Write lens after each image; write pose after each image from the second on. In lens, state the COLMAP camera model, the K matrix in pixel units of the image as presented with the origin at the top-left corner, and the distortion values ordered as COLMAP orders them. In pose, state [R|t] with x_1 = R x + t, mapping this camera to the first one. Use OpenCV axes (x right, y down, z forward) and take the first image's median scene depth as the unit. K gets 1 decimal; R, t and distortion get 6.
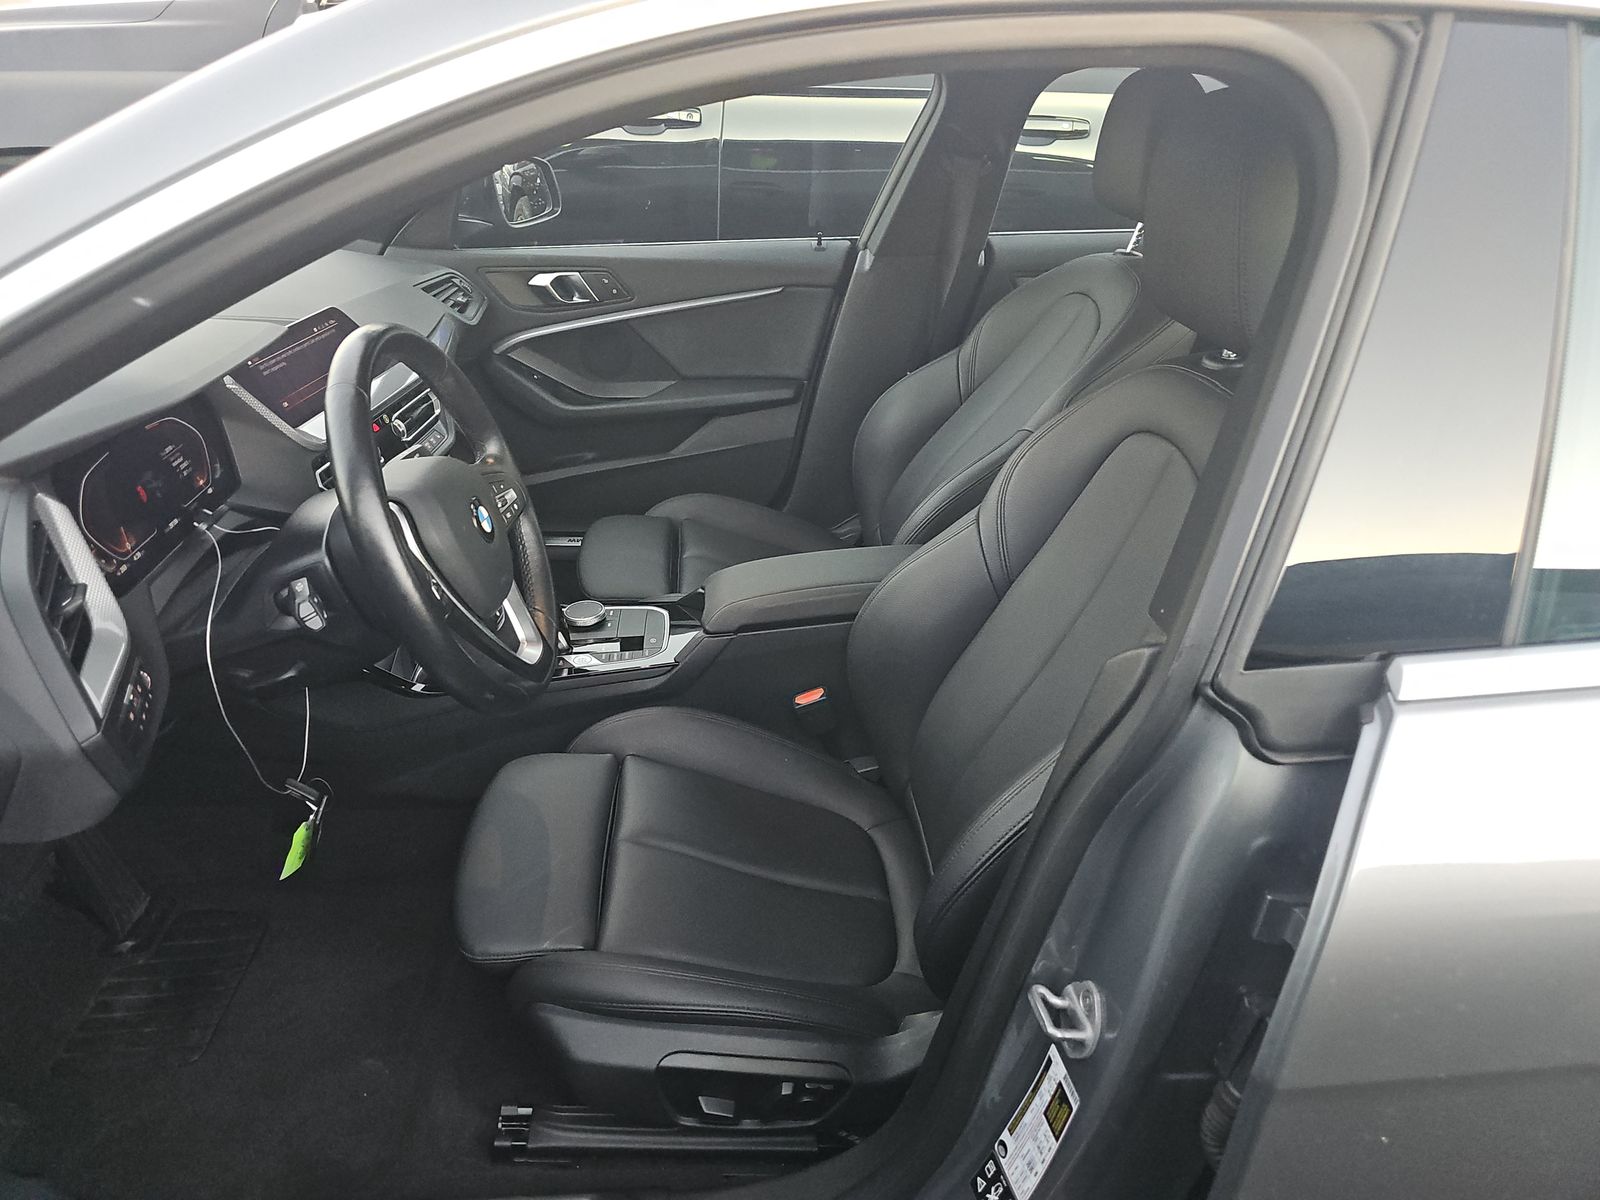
lens RADIAL K [[1106.9, 0, 798.9], [0, 1106.9, 597.5], [0, 0, 1]] dist [0.039113, -0.032566]
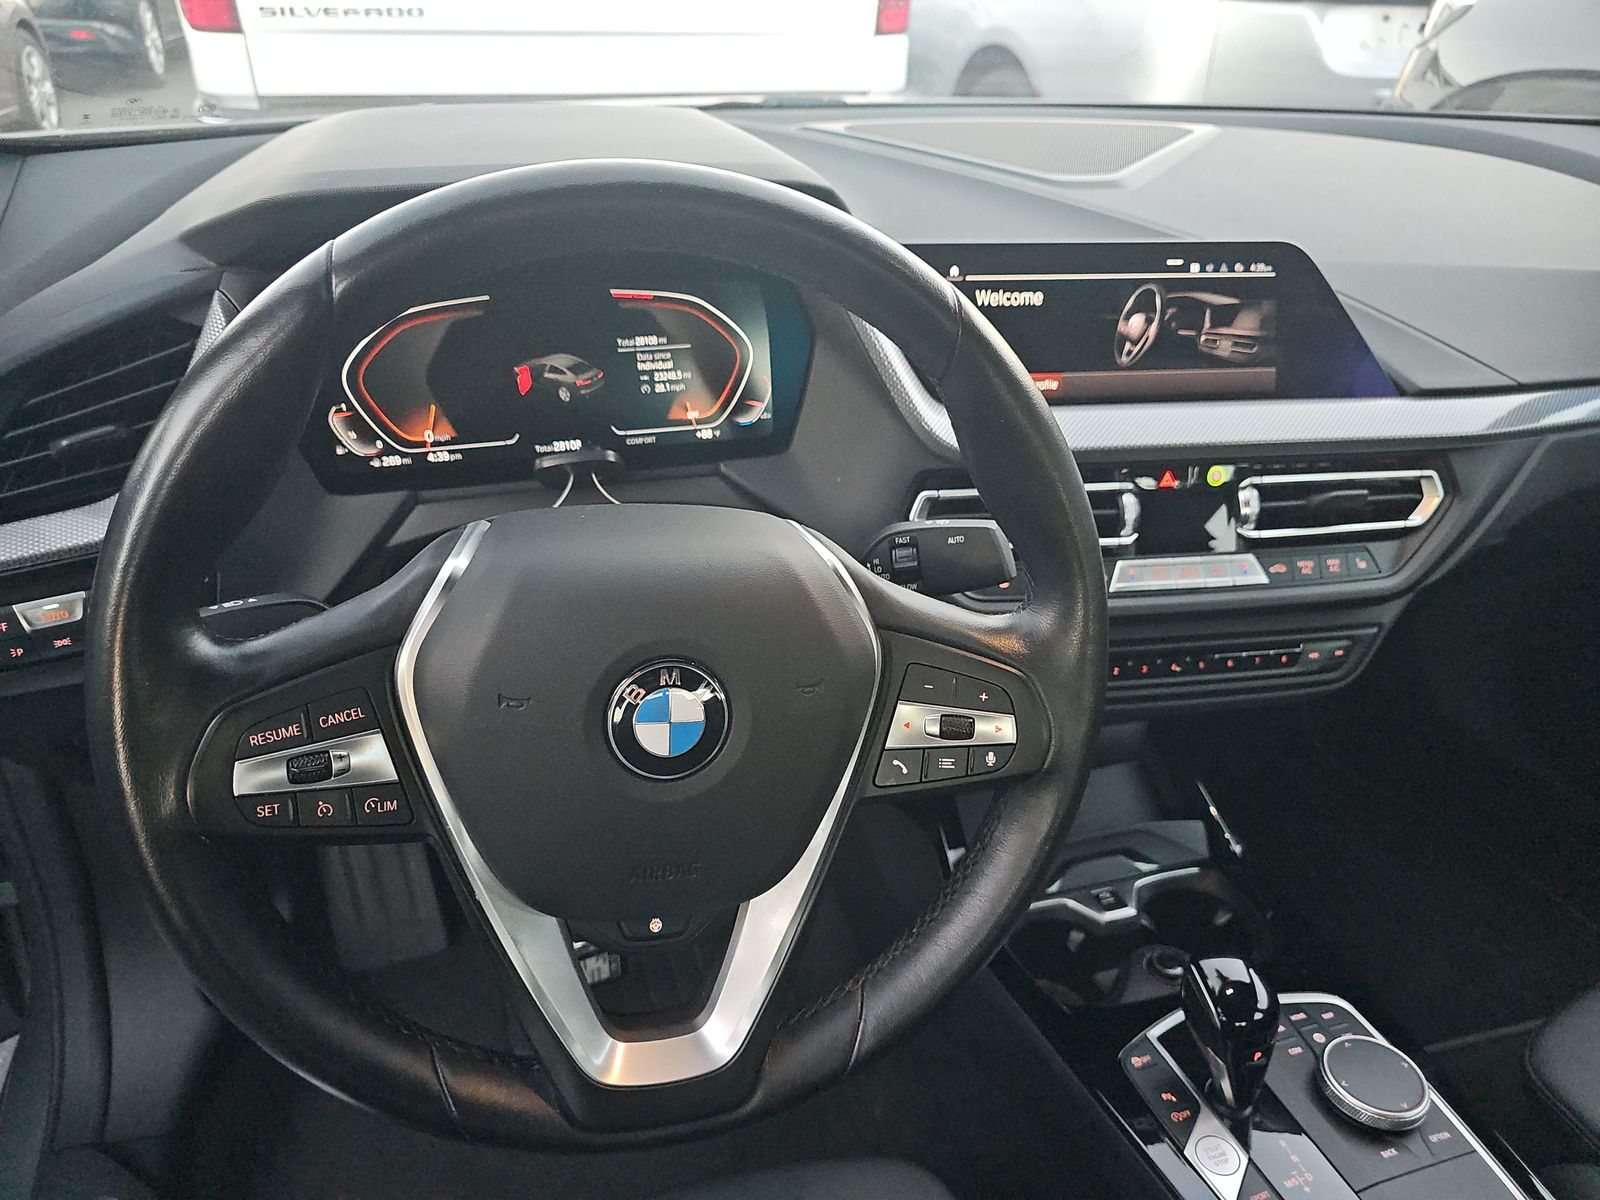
lens RADIAL K [[1106.9, 0, 789.2], [0, 1106.9, 593.5], [0, 0, 1]] dist [0.039113, -0.032566]
pose [[0.226136, 0.474806, -0.850542, 0.025643], [-0.457662, 0.822575, 0.337514, -0.180637], [0.859888, 0.312936, 0.403315, 0.601196]]
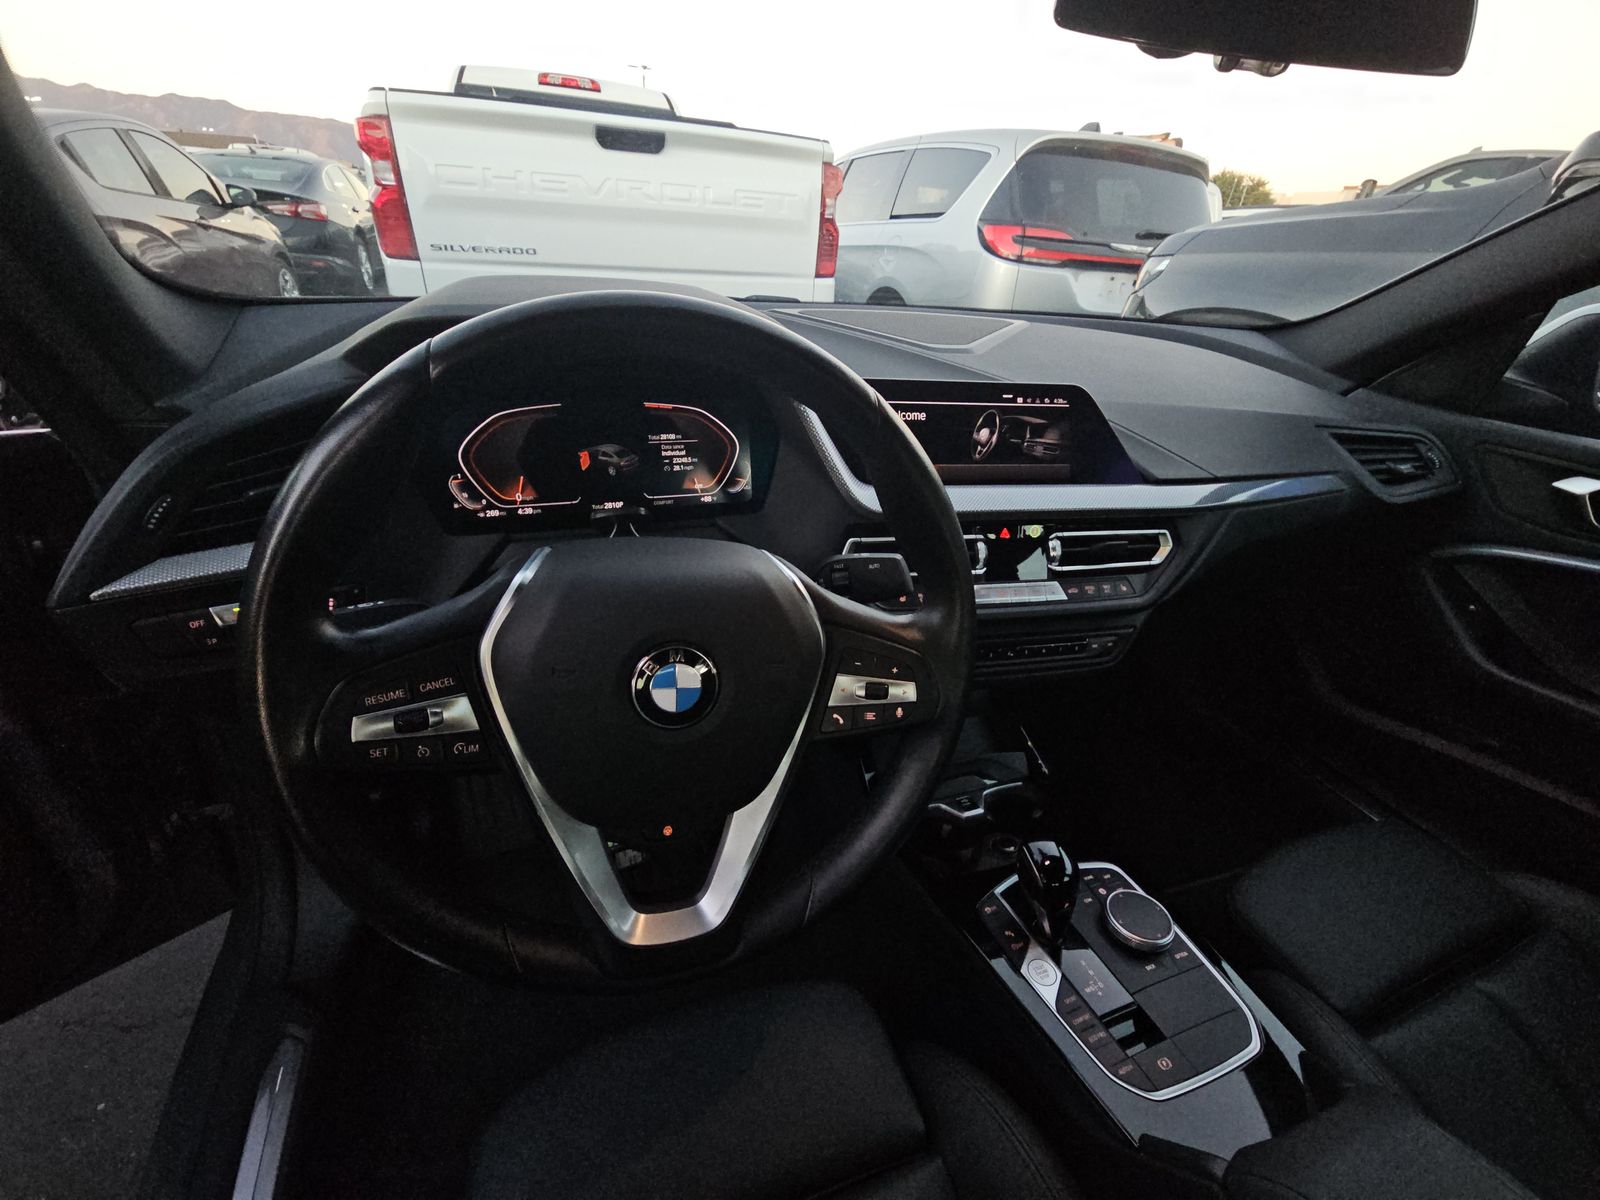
lens RADIAL K [[646.1, 0, 801.2], [0, 646.1, 604.3], [0, 0, 1]] dist [0.000064, 0.000184]
pose [[0.275215, 0.453315, -0.847798, -0.012988], [-0.477457, 0.829861, 0.288730, -0.155953], [0.834441, 0.325324, 0.444829, 0.625232]]
